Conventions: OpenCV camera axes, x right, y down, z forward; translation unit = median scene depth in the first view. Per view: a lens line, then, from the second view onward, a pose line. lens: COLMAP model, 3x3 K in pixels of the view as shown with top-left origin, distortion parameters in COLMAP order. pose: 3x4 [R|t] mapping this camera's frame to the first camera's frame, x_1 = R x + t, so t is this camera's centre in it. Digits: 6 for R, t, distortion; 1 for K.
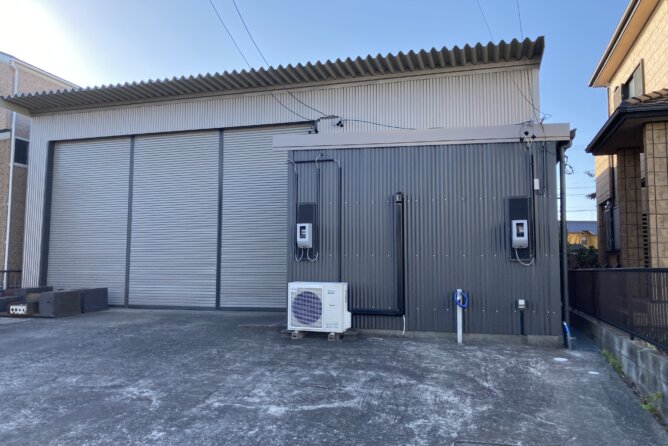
lens RADIAL K [[532.8, 0, 334.0], [0, 532.8, 223.0], [0, 0, 1]] dist [0.085552, -0.005181]
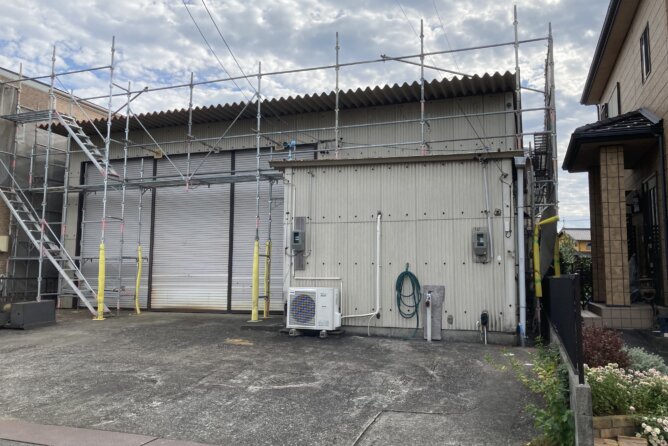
lens RADIAL K [[532.8, 0, 334.0], [0, 532.8, 223.0], [0, 0, 1]] dist [0.085552, -0.005181]
pose [[0.998625, -0.002196, -0.052377, 0.088029], [0.001423, 0.999889, -0.014808, -0.010584], [0.052404, 0.014713, 0.998518, -0.144149]]
